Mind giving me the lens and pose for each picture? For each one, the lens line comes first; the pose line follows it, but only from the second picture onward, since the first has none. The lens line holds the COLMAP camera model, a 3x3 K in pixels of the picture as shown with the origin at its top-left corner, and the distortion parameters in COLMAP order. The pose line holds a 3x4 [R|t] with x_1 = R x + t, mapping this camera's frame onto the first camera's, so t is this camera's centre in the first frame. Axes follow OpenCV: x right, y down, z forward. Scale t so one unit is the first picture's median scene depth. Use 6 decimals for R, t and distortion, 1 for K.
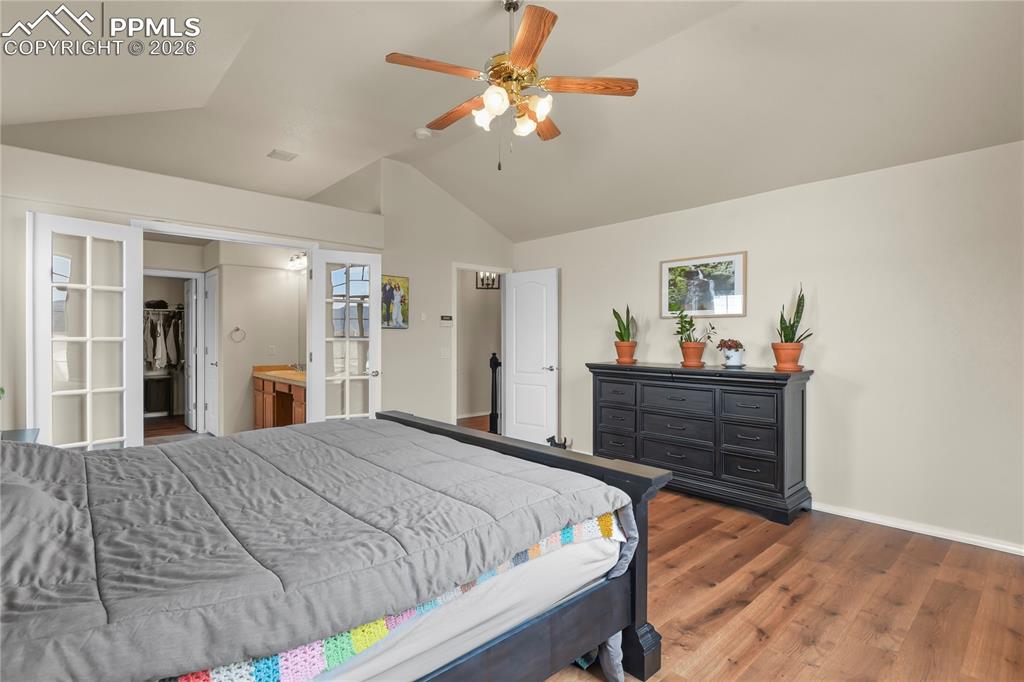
lens RADIAL K [[499.4, 0, 518.2], [0, 499.4, 341.2], [0, 0, 1]] dist [-0.014660, -0.000637]
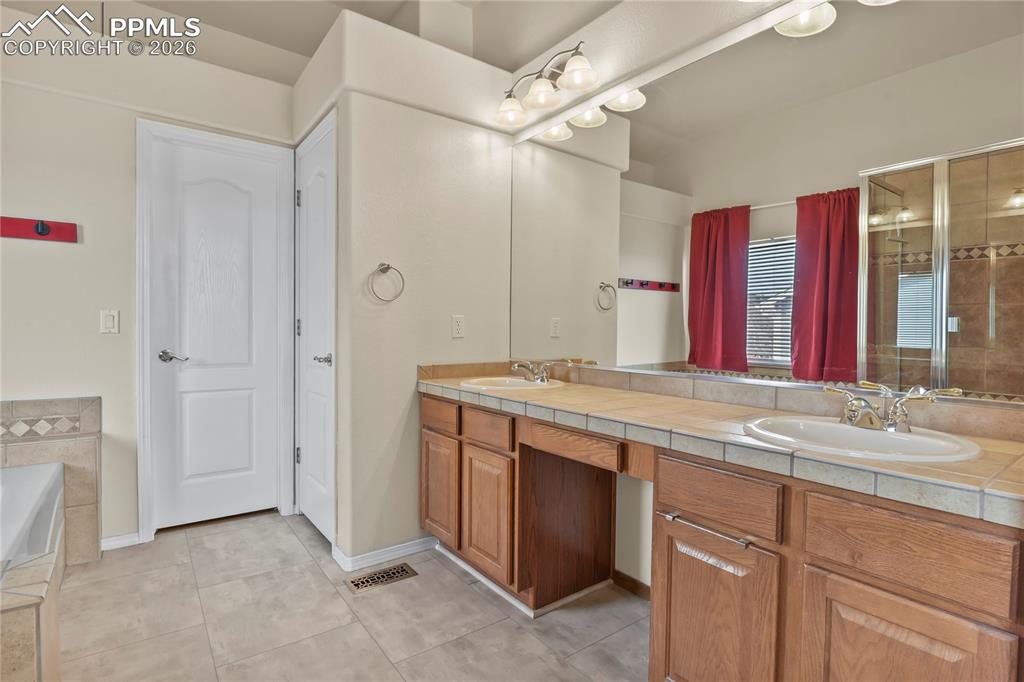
lens RADIAL K [[499.4, 0, 518.2], [0, 499.4, 341.2], [0, 0, 1]] dist [-0.014660, -0.000637]
pose [[0.996120, 0.009287, -0.087513, -0.430796], [-0.007833, 0.999826, 0.016947, 0.024087], [0.087655, -0.016195, 0.996019, 0.631173]]
